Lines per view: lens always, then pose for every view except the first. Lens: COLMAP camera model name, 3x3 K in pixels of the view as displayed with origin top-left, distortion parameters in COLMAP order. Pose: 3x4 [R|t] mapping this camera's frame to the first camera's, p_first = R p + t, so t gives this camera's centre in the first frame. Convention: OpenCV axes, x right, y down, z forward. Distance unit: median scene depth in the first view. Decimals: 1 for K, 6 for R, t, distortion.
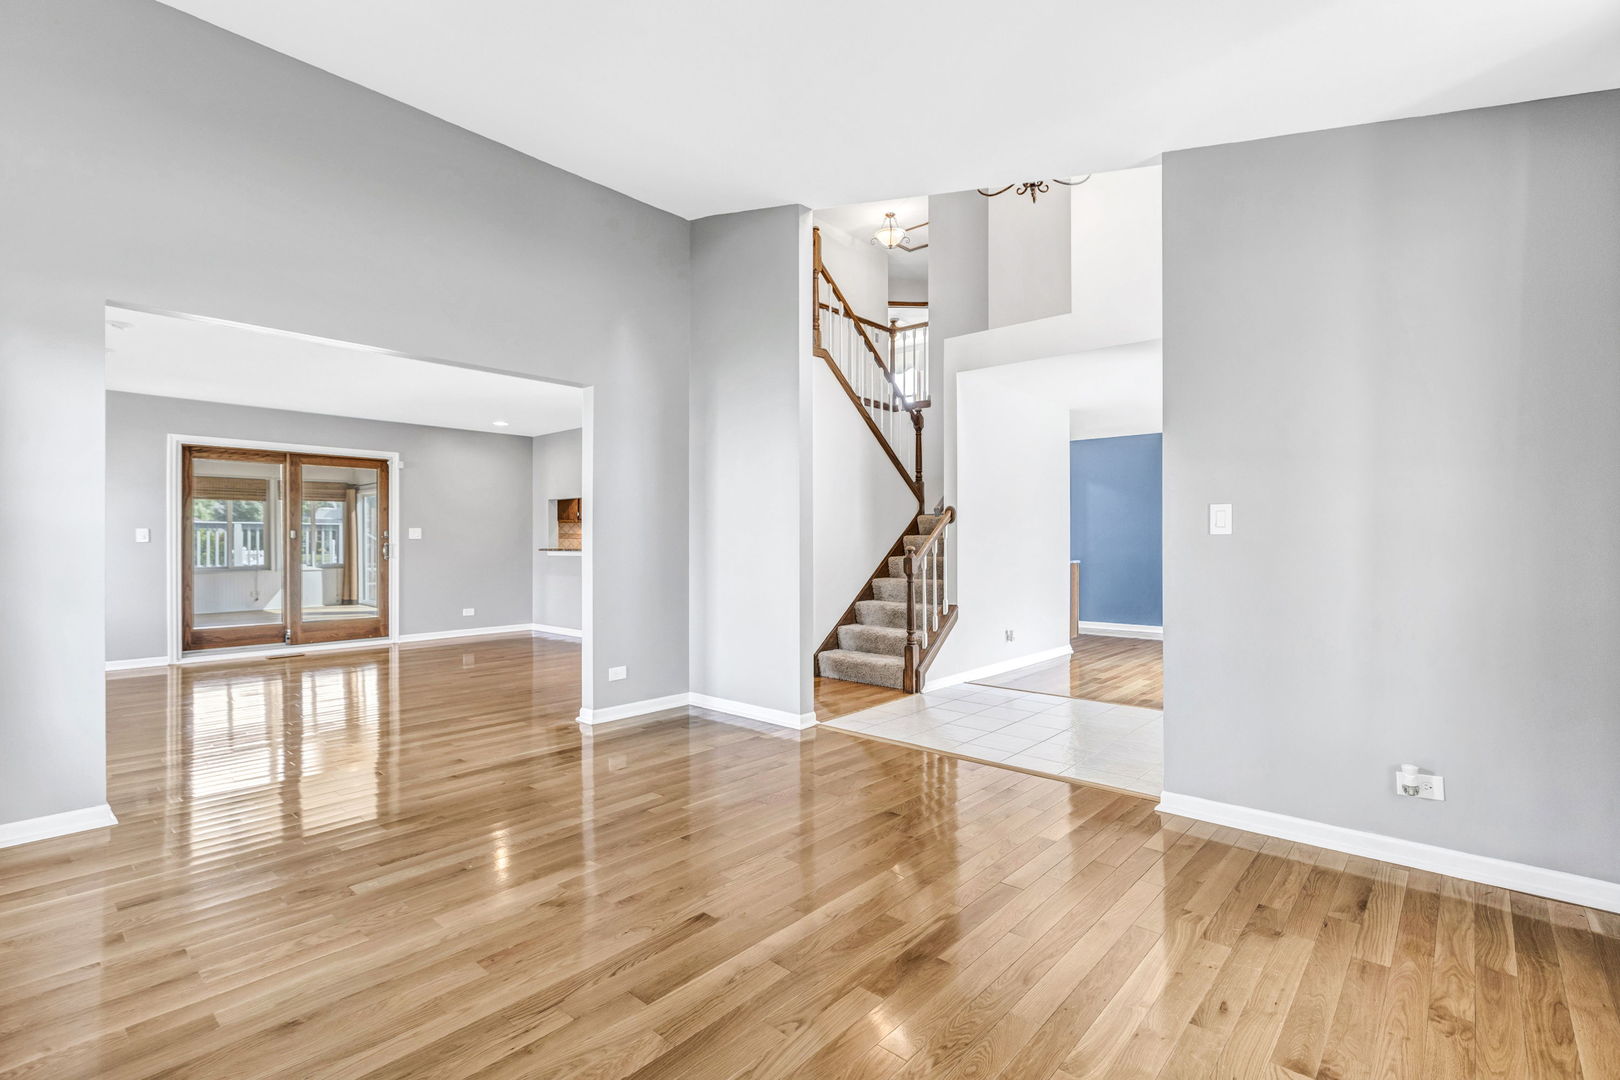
lens RADIAL K [[737.3, 0, 816.6], [0, 737.3, 534.4], [0, 0, 1]] dist [0.000594, -0.001107]
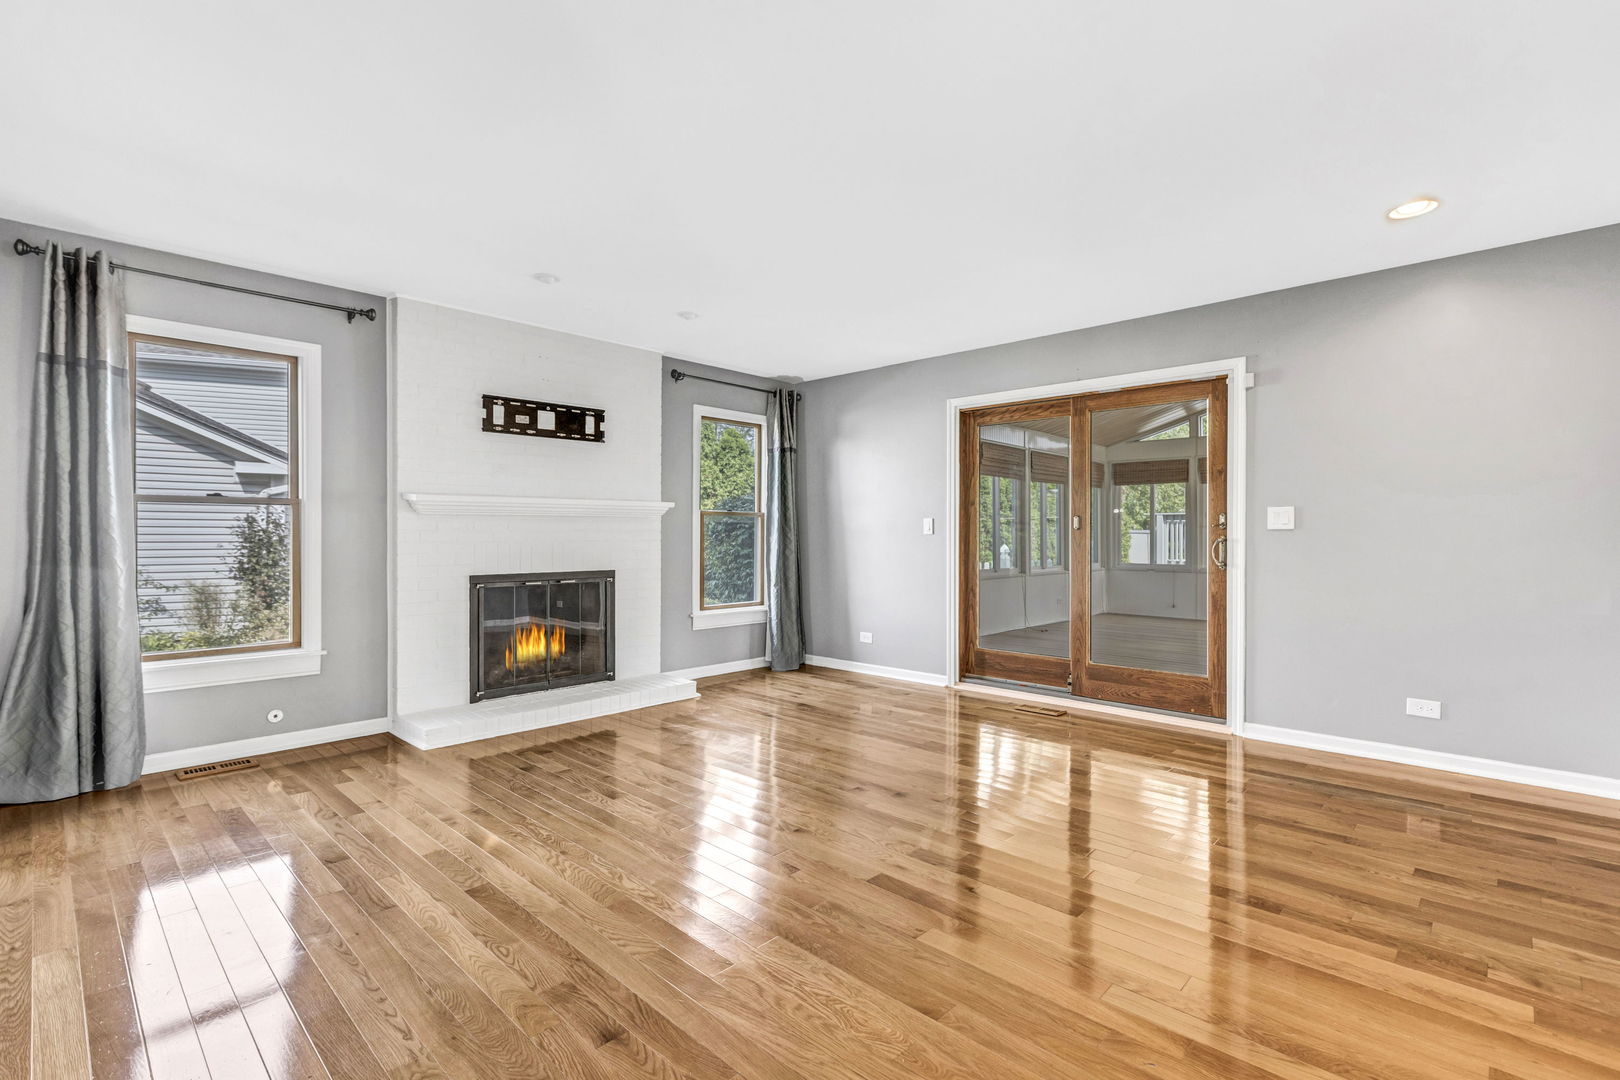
lens RADIAL K [[737.3, 0, 822.7], [0, 737.3, 549.5], [0, 0, 1]] dist [0.000594, -0.001107]
pose [[-0.027349, 0.011413, -0.999561, -0.064127], [-0.000280, 0.999935, 0.011425, 0.015282], [0.999626, 0.000592, -0.027344, 0.793146]]
